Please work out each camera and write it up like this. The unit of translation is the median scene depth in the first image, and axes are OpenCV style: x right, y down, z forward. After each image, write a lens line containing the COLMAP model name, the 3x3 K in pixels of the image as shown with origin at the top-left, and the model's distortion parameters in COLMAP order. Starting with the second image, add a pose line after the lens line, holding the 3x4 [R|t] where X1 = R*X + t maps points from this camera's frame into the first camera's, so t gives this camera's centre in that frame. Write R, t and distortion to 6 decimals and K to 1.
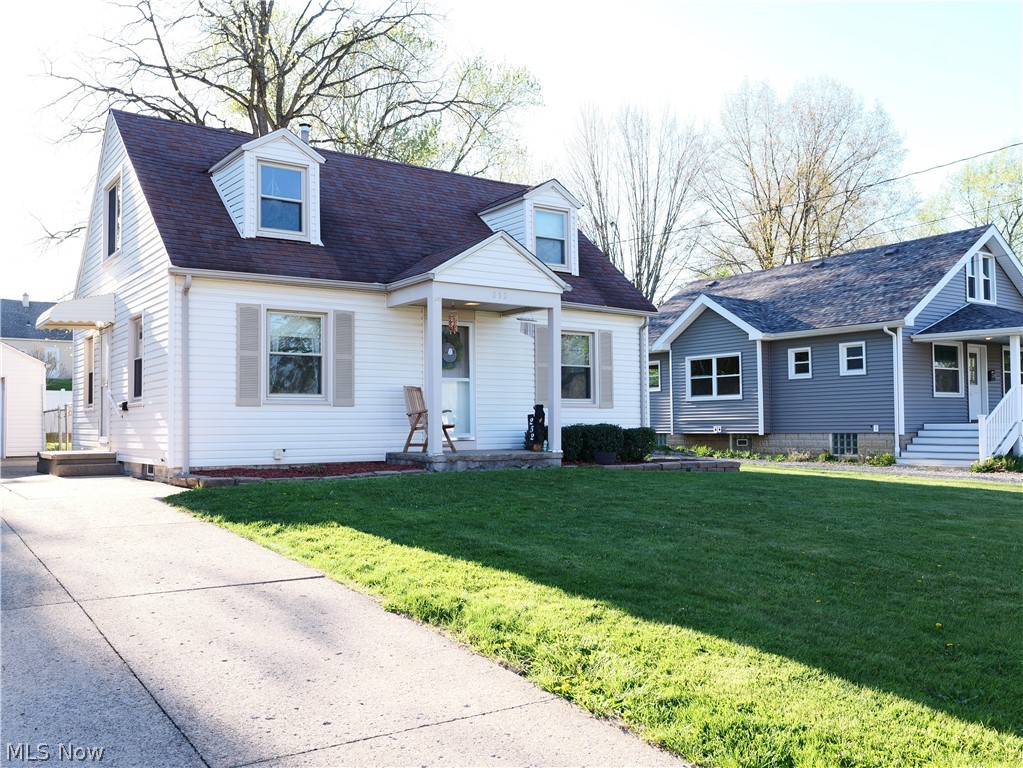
lens RADIAL K [[904.6, 0, 510.9], [0, 904.6, 384.8], [0, 0, 1]] dist [-0.005312, -0.003746]
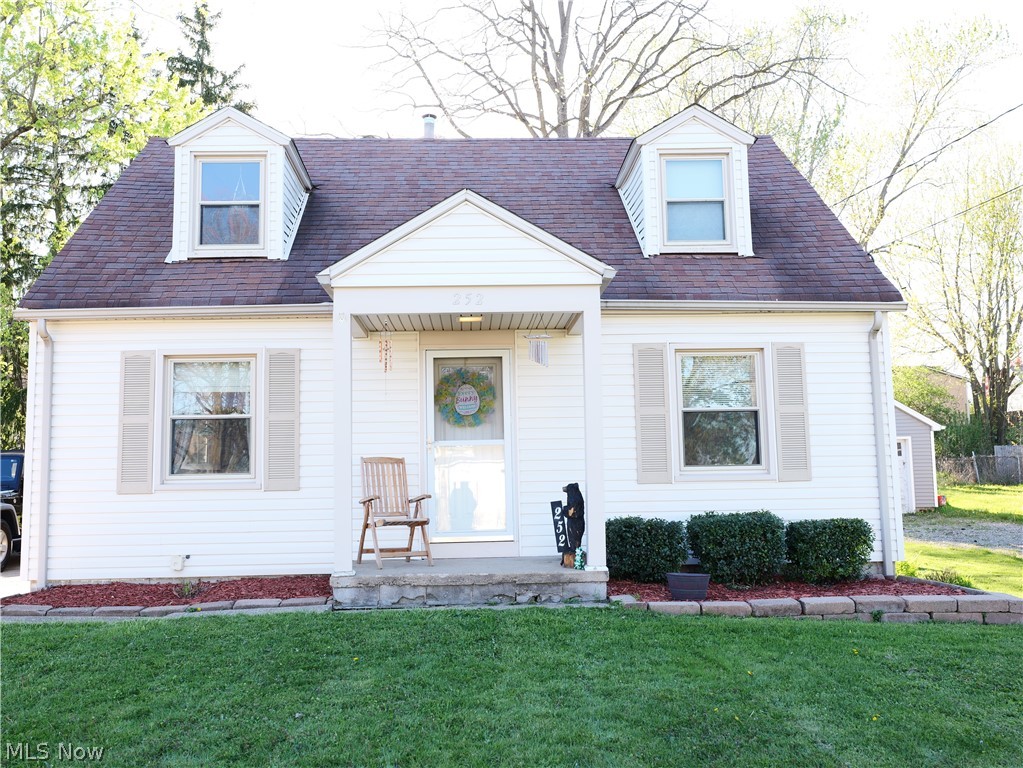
lens RADIAL K [[924.3, 0, 502.4], [0, 924.3, 382.0], [0, 0, 1]] dist [-0.011223, 0.018156]
pose [[0.833066, -0.067910, -0.548990, 0.327963], [0.036550, 0.997025, -0.067869, -0.003942], [0.551965, 0.036474, 0.833069, 0.509781]]
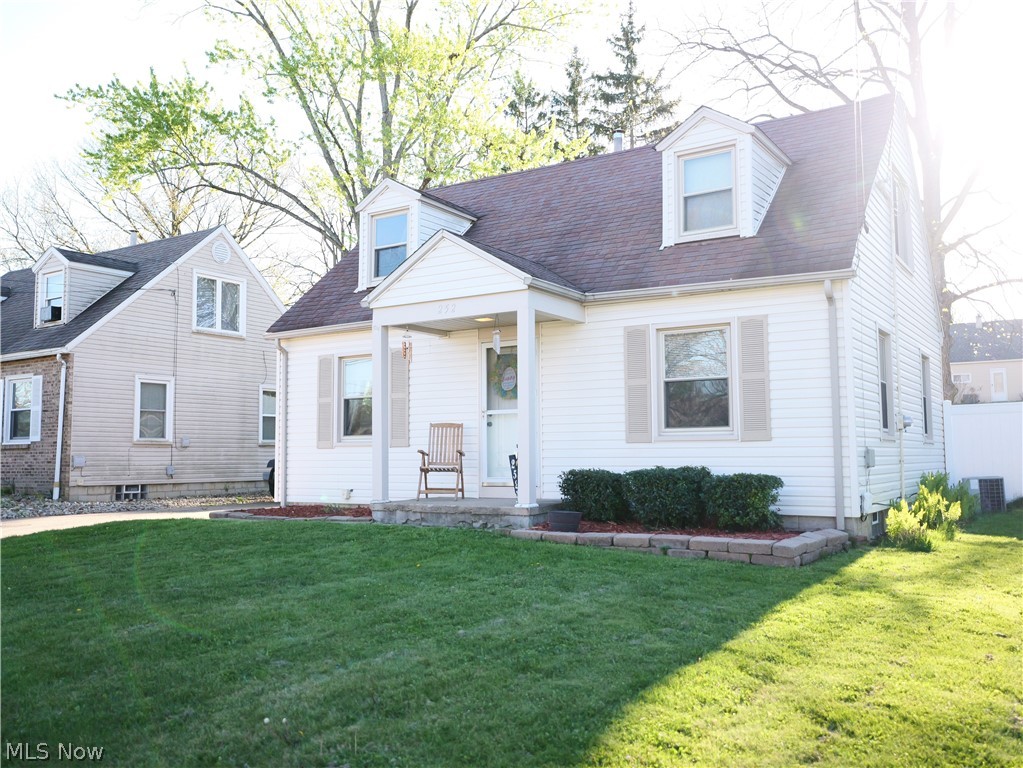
lens RADIAL K [[904.6, 0, 509.4], [0, 904.6, 385.7], [0, 0, 1]] dist [-0.005312, -0.003746]
pose [[0.373022, -0.067660, -0.925352, 0.747191], [0.047388, 0.997425, -0.053828, 0.016069], [0.926612, -0.023772, 0.375267, 0.738057]]
